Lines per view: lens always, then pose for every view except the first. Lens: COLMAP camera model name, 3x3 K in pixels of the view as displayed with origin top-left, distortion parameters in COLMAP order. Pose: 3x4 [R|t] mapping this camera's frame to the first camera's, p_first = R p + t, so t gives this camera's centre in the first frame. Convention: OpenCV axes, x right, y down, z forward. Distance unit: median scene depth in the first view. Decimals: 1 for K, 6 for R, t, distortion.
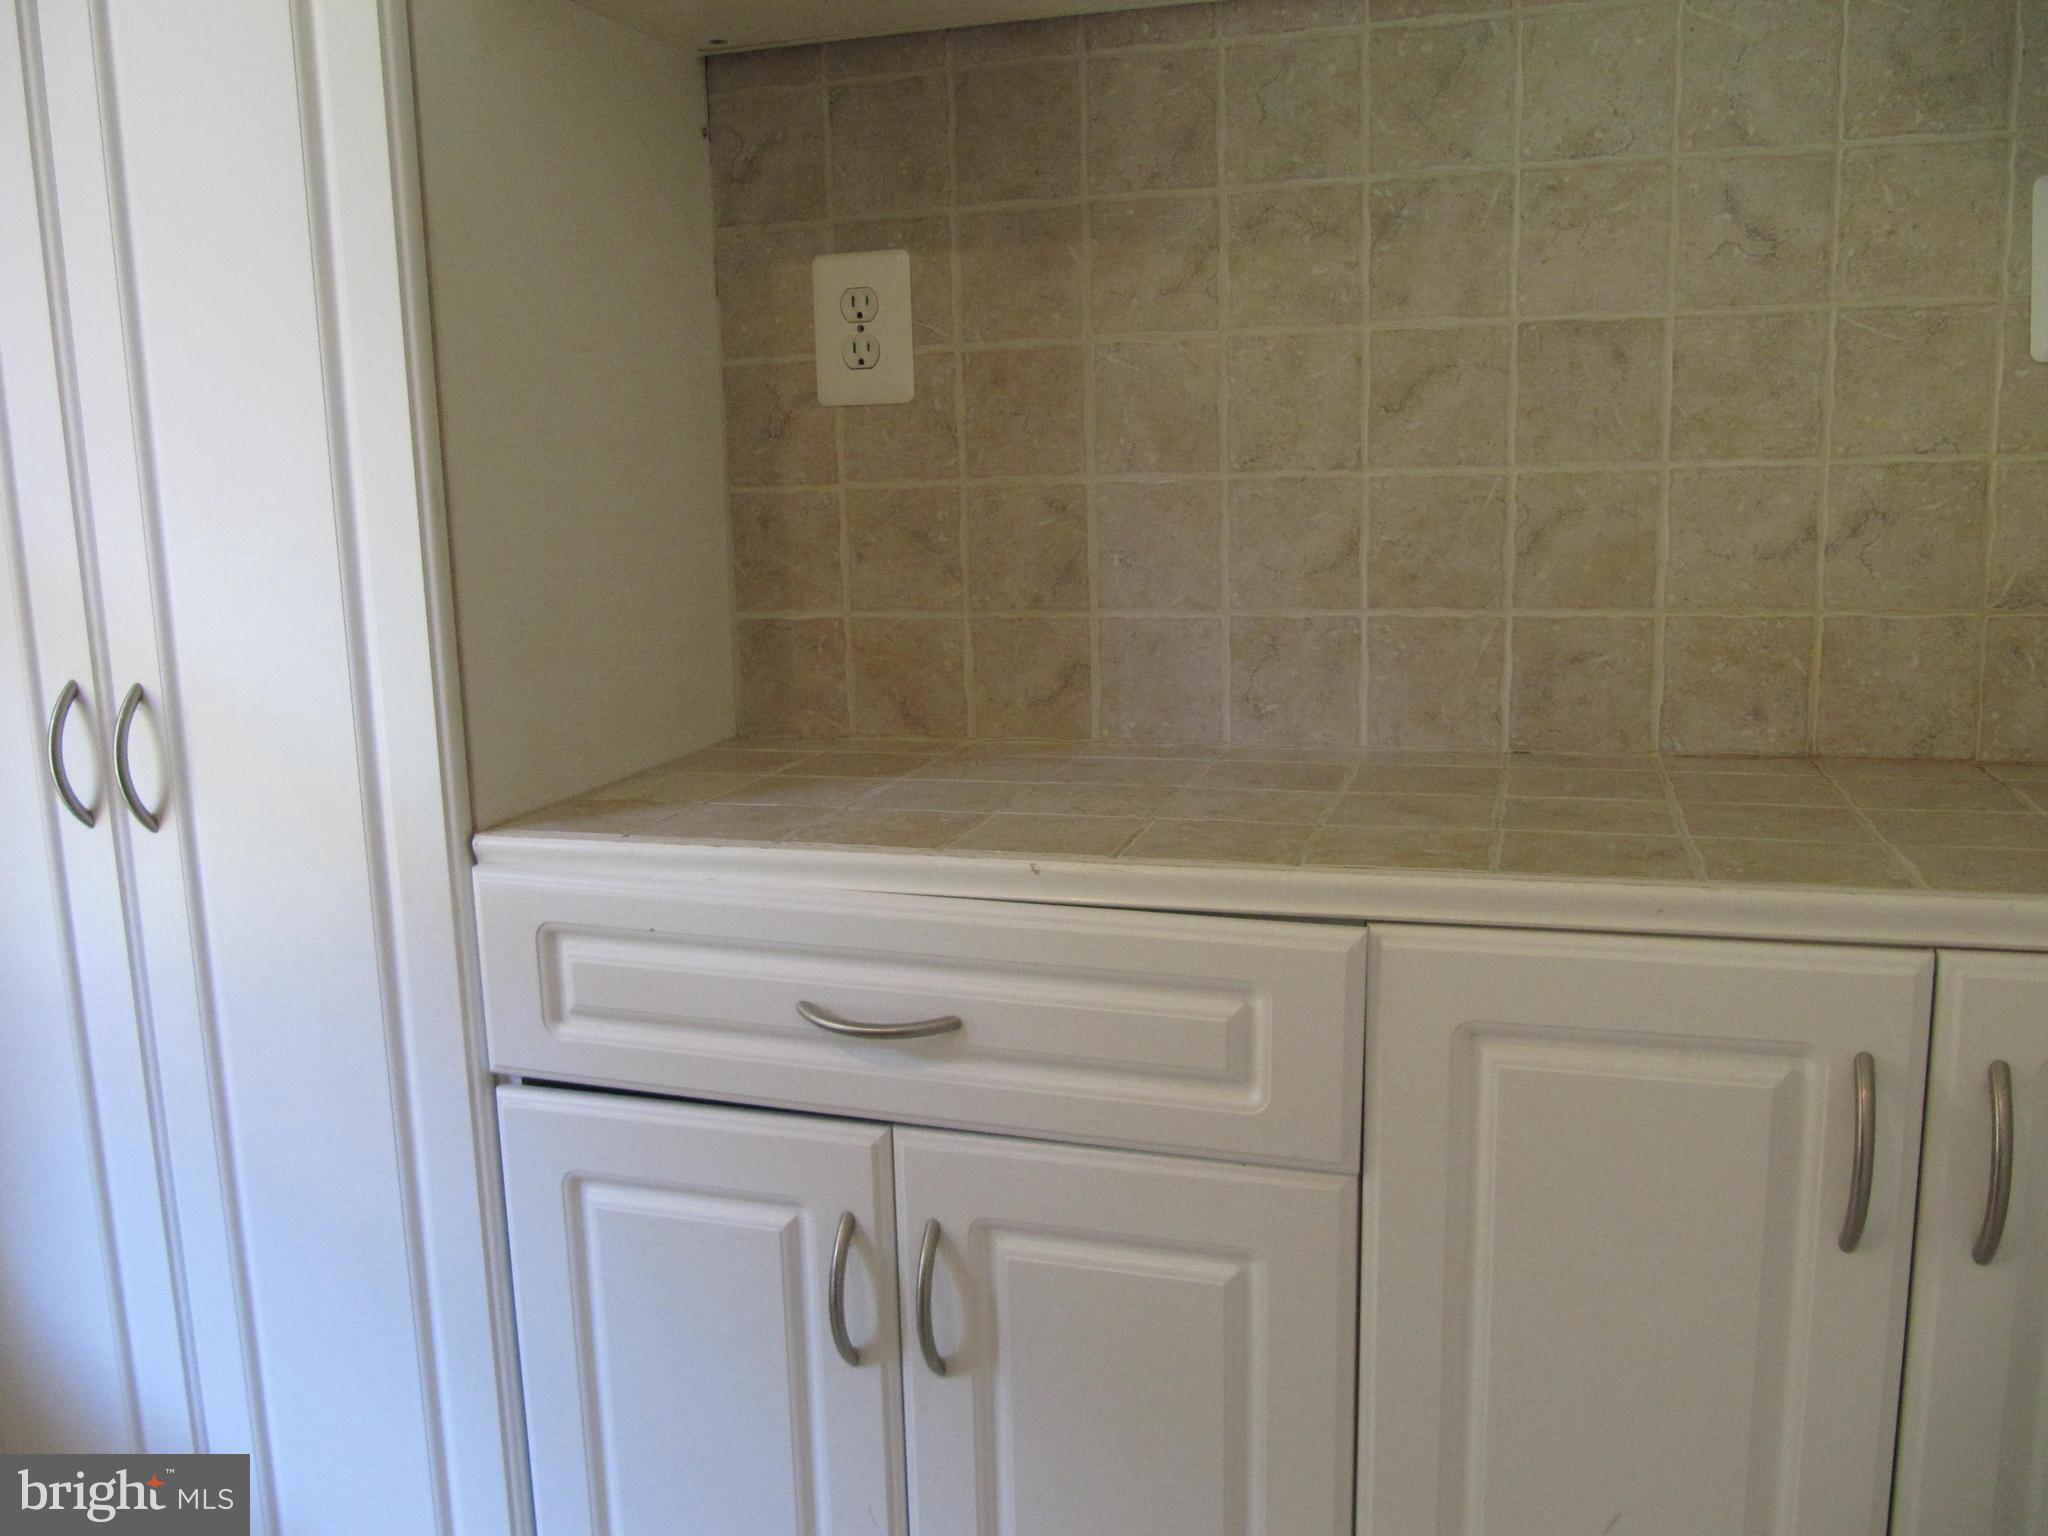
lens RADIAL K [[1698.7, 0, 1024.0], [0, 1698.7, 768.0], [0, 0, 1]] dist [-0.092076, 0.015202]
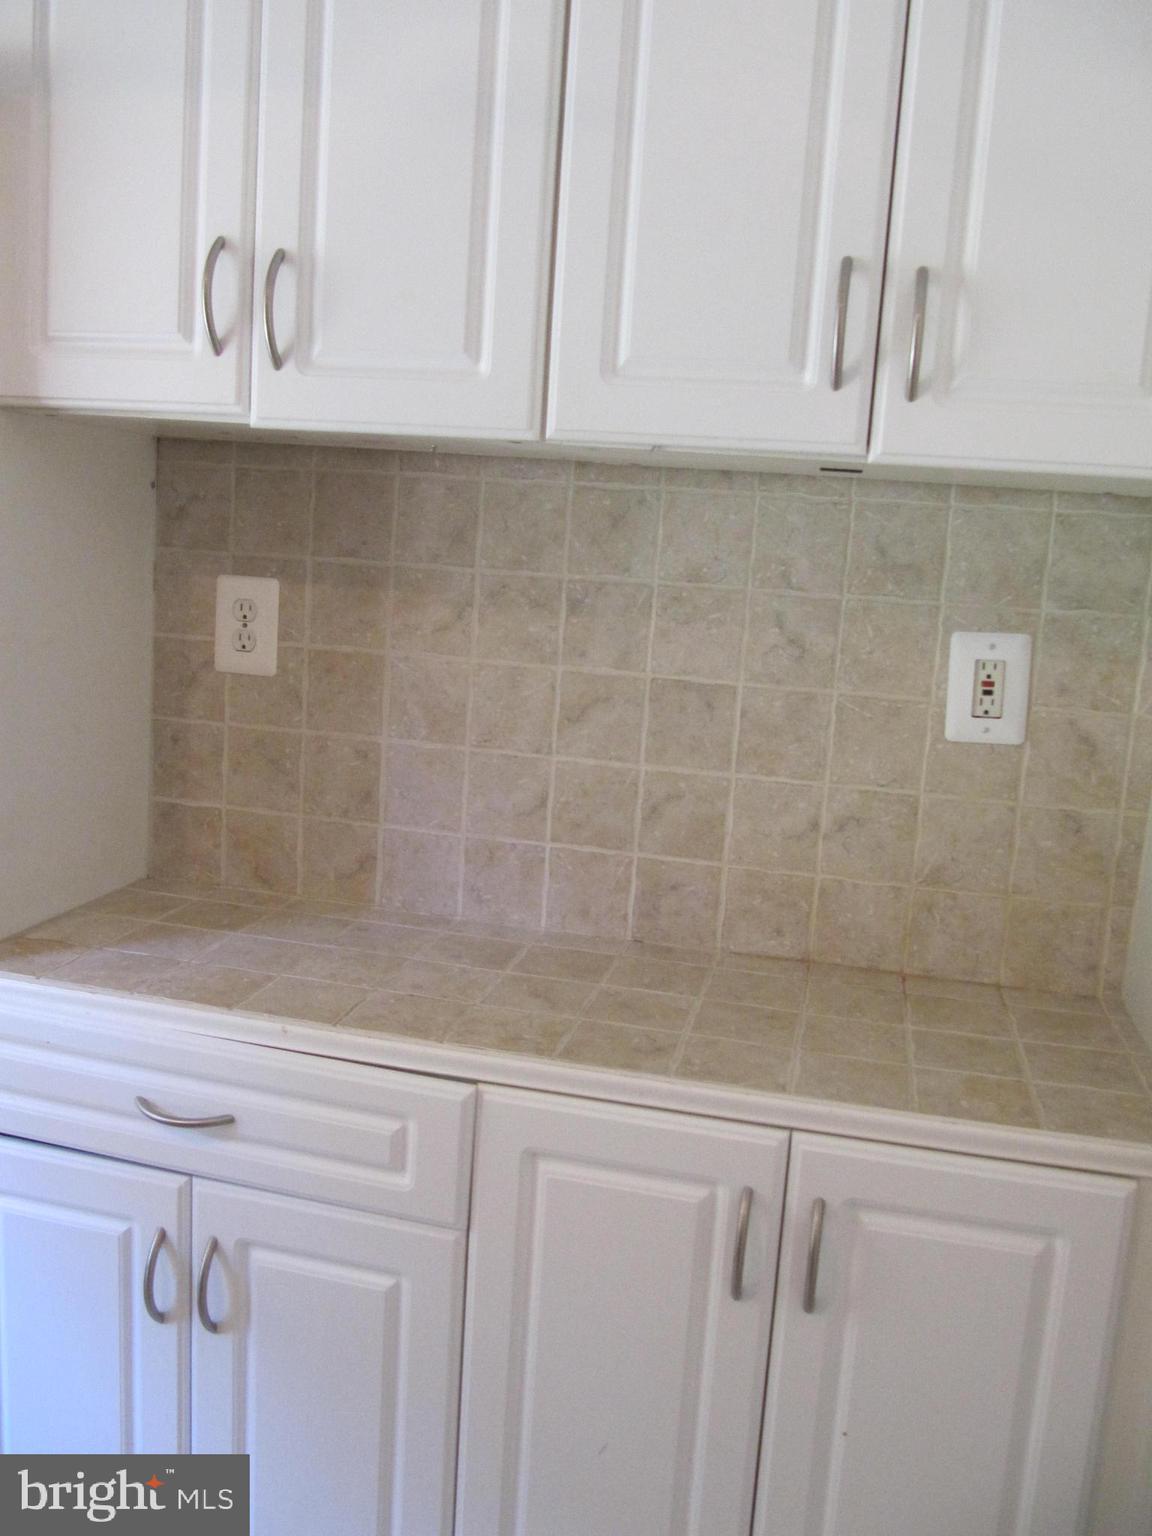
lens RADIAL K [[1234.2, 0, 623.8], [0, 1234.2, 769.0], [0, 0, 1]] dist [-0.108053, 0.014282]
pose [[0.987272, 0.080212, 0.137330, 0.113640], [-0.076237, 0.996511, -0.033977, -0.134978], [-0.139576, 0.023075, 0.989942, -0.155688]]
